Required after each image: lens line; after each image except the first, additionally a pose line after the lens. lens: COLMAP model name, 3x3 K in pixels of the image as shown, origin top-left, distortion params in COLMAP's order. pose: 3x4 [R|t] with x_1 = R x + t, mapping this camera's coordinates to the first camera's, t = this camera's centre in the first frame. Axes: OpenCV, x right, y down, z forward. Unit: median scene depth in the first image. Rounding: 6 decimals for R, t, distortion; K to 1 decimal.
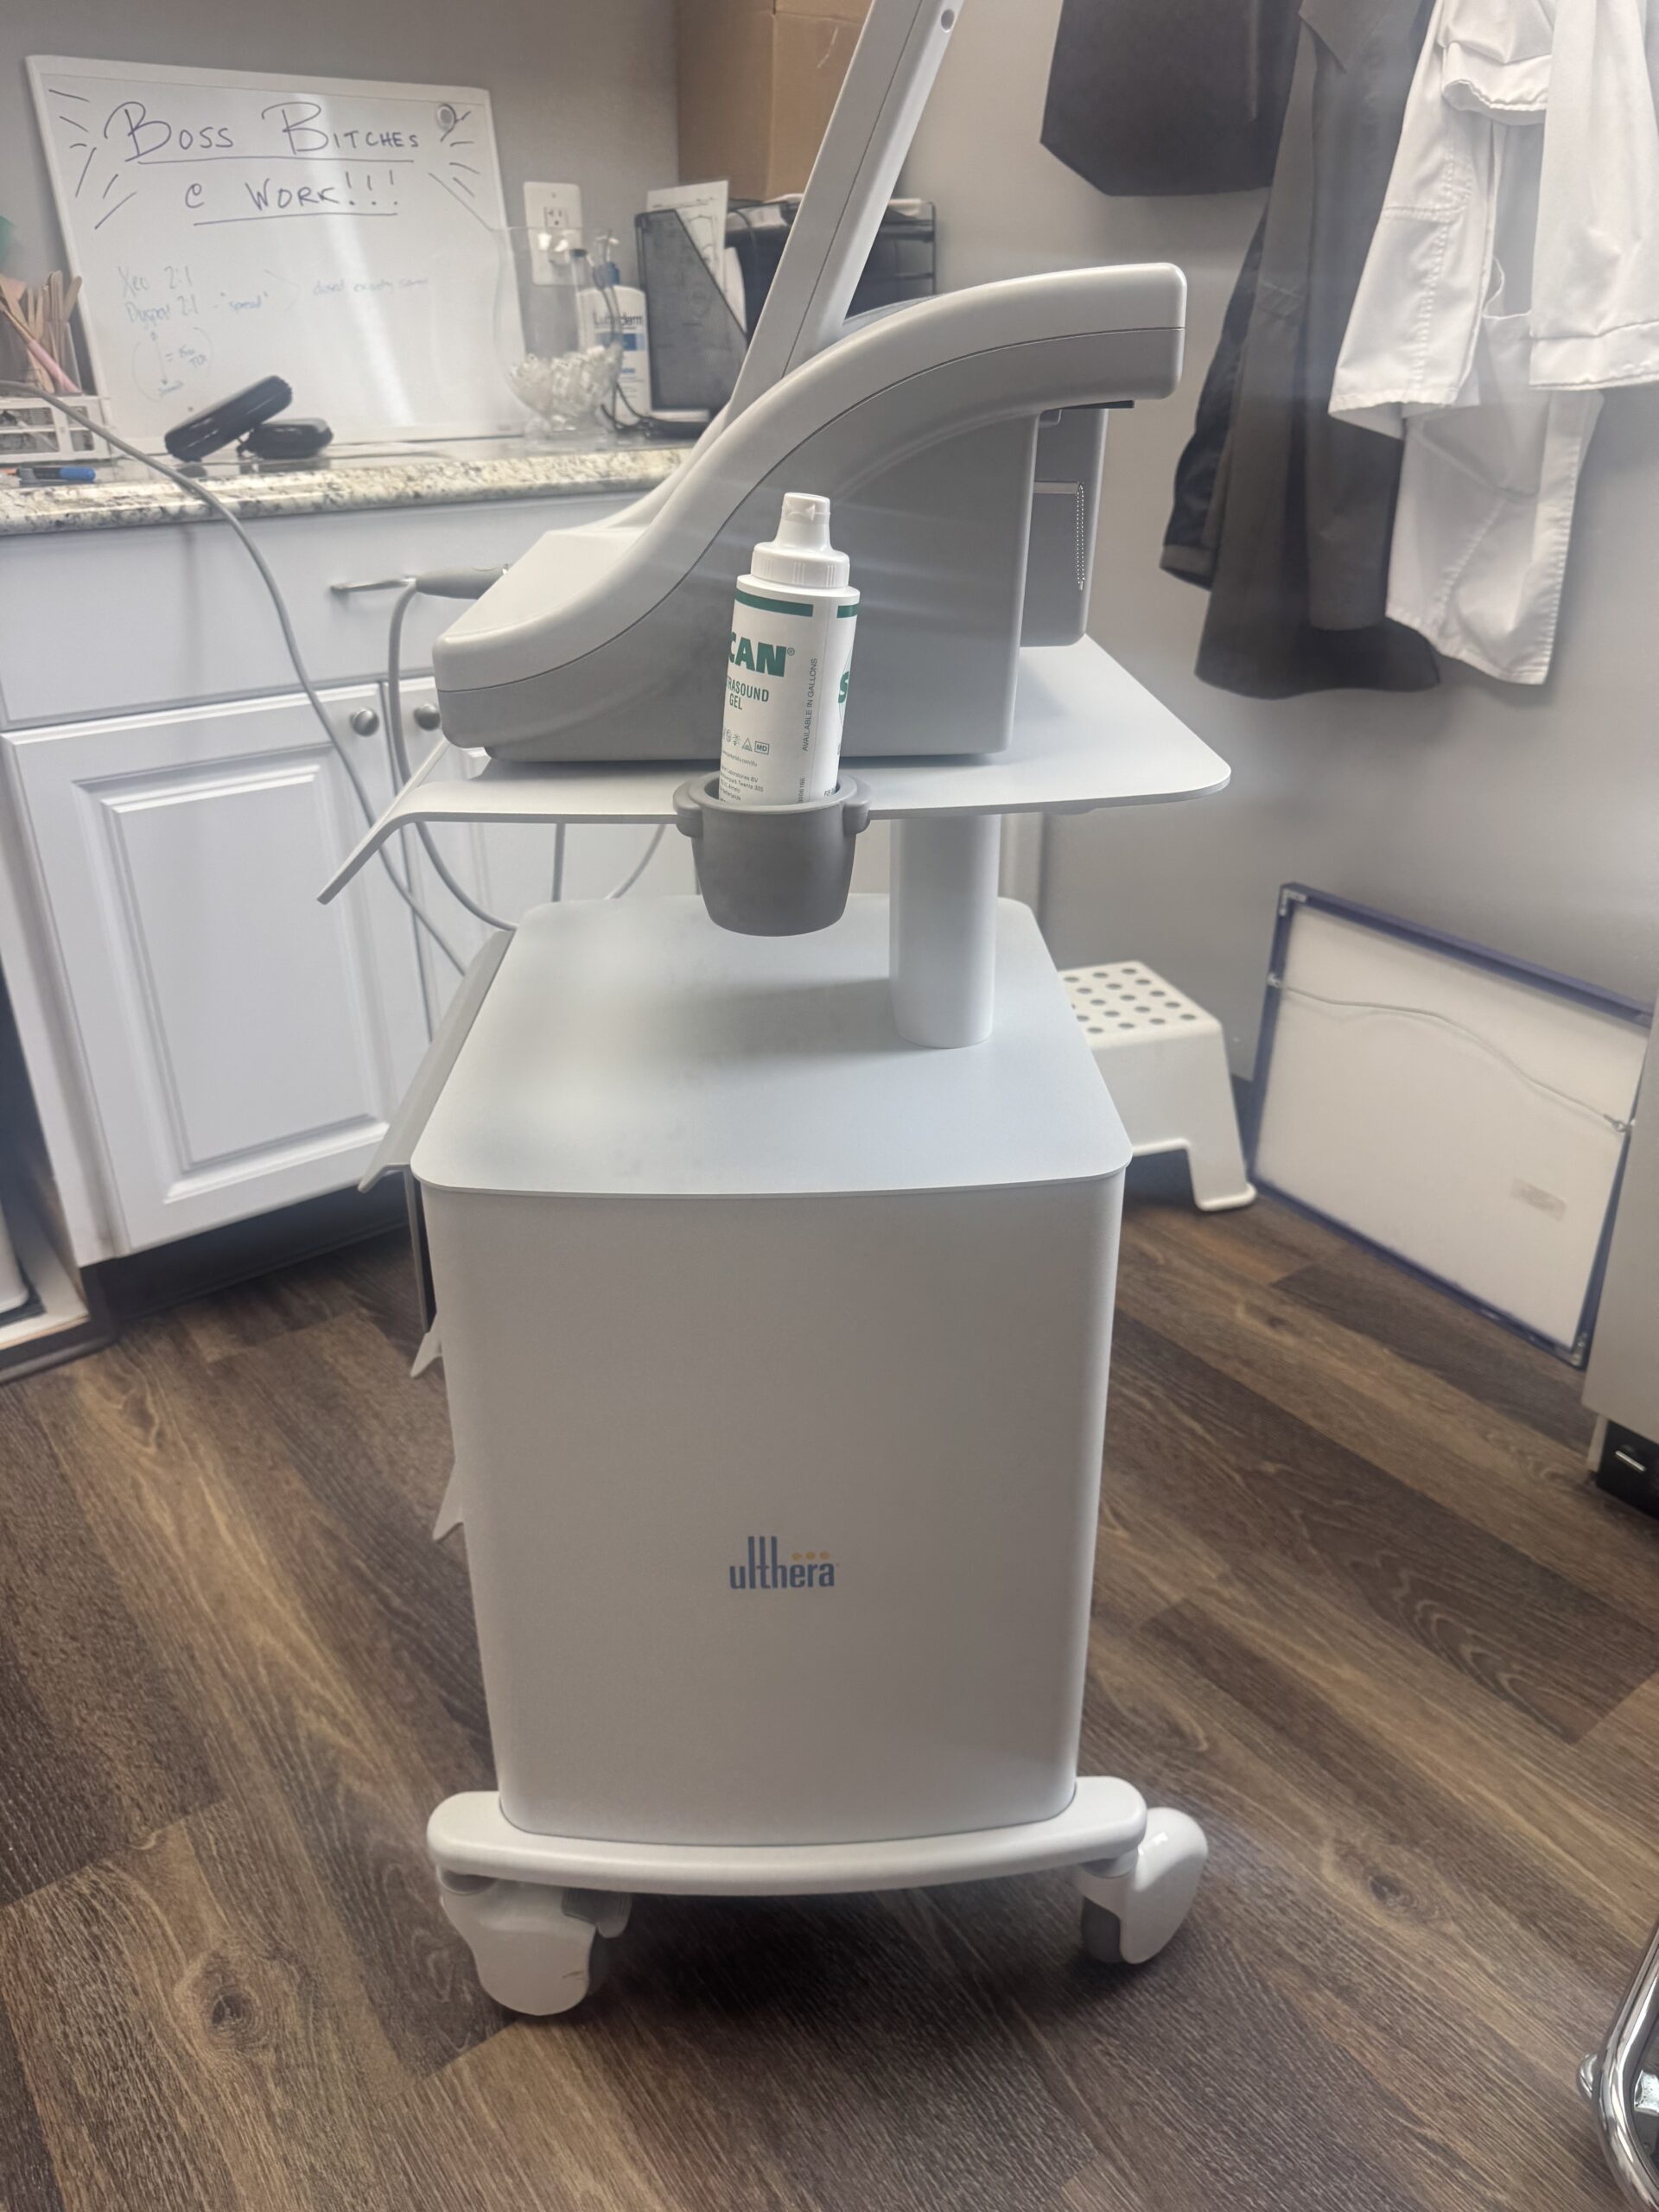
lens RADIAL K [[1594.2, 0, 829.5], [0, 1594.2, 1106.0], [0, 0, 1]] dist [-0.005457, -0.003793]
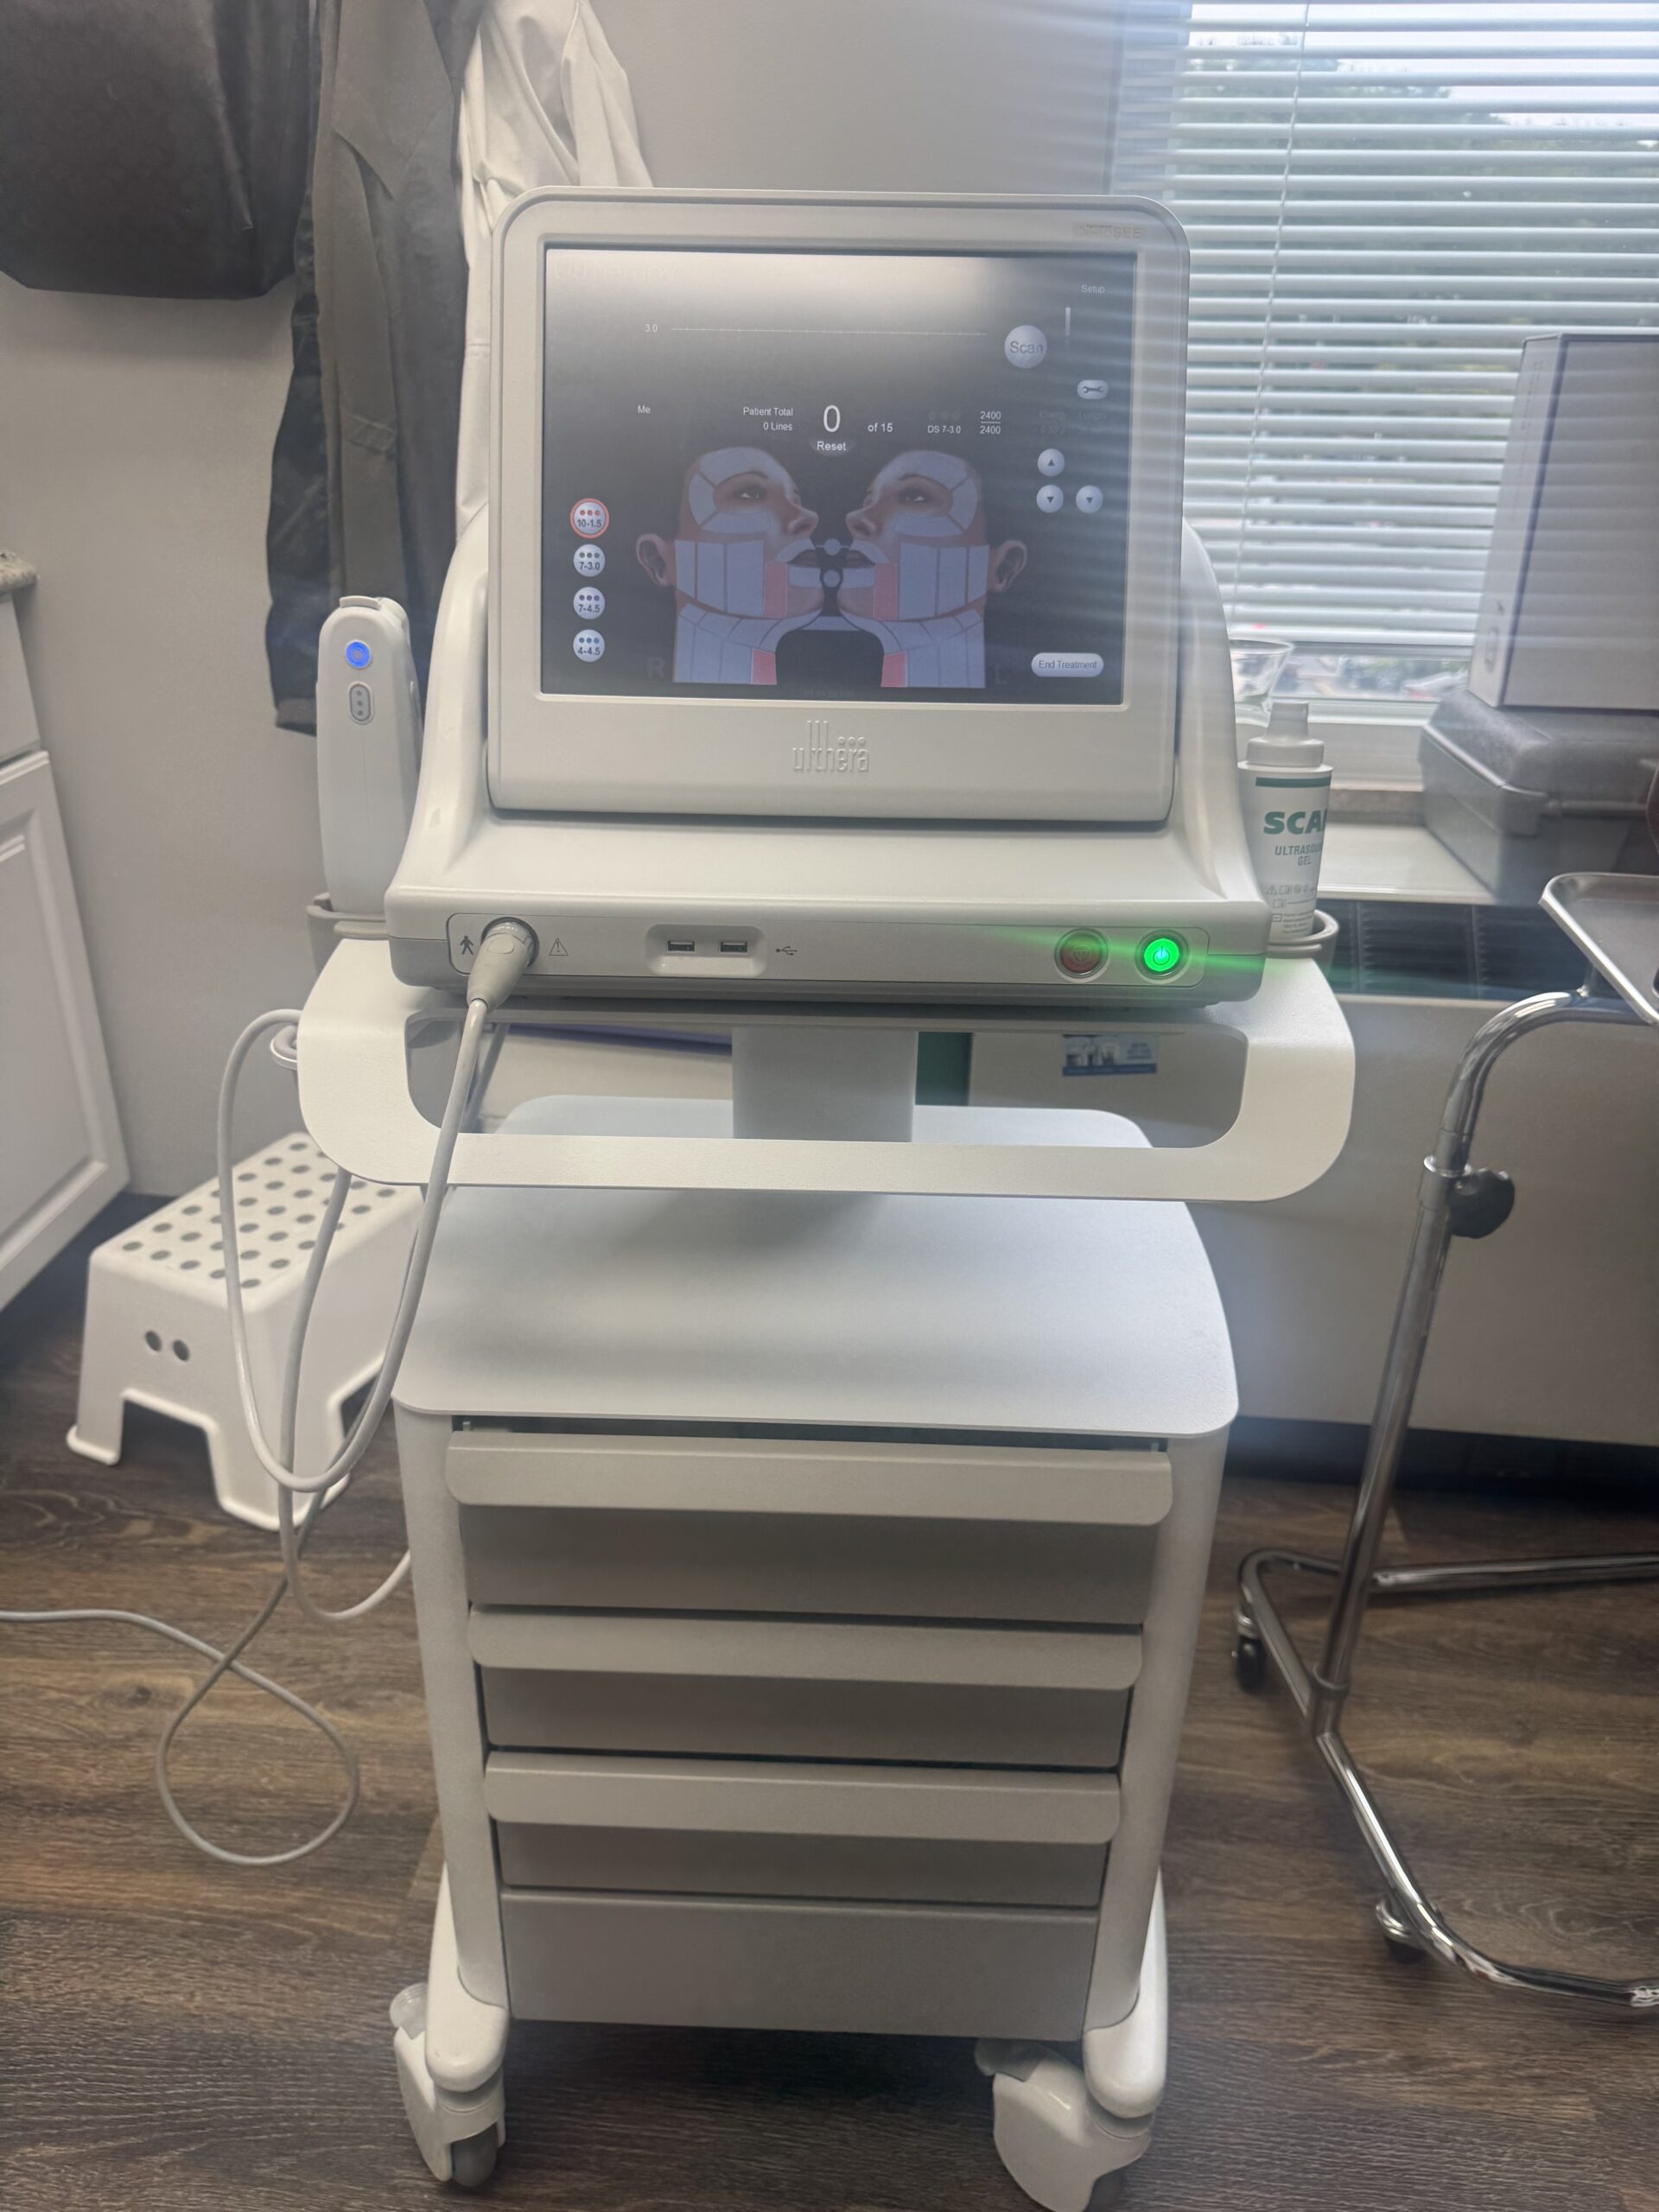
lens RADIAL K [[1594.2, 0, 829.5], [0, 1594.2, 1106.0], [0, 0, 1]] dist [-0.005457, -0.003793]
pose [[0.666493, -0.304938, 0.680294, -0.309849], [0.299972, 0.945084, 0.129743, -0.191342], [-0.682499, 0.117597, 0.721364, 0.212173]]
